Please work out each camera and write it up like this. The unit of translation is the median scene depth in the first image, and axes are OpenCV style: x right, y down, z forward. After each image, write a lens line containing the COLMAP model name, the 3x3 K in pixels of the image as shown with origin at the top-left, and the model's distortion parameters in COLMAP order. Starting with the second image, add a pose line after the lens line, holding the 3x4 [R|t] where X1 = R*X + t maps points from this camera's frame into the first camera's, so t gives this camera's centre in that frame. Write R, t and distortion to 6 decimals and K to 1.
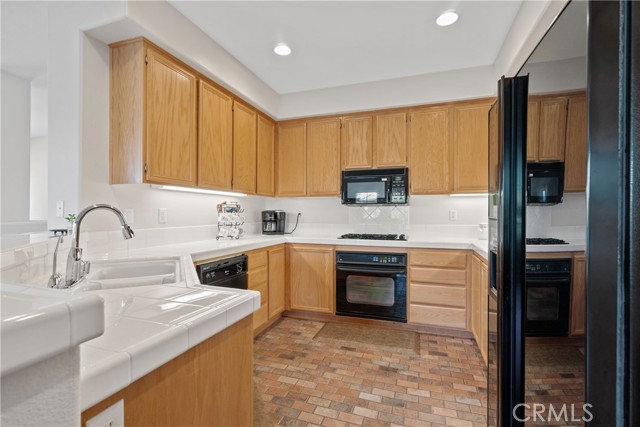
lens RADIAL K [[288.4, 0, 322.8], [0, 288.4, 216.7], [0, 0, 1]] dist [-0.012596, 0.002977]
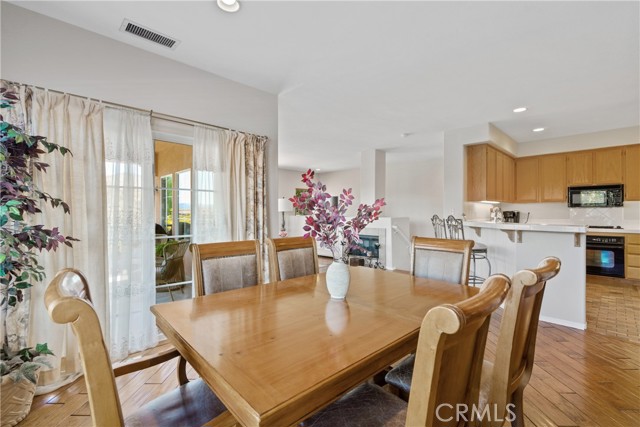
lens RADIAL K [[288.4, 0, 318.1], [0, 288.4, 213.1], [0, 0, 1]] dist [-0.012596, 0.002977]
pose [[0.891335, -0.002357, -0.453339, -0.485633], [-0.002399, 0.999948, -0.009914, 0.010665], [0.453339, 0.009924, 0.891283, -1.152156]]
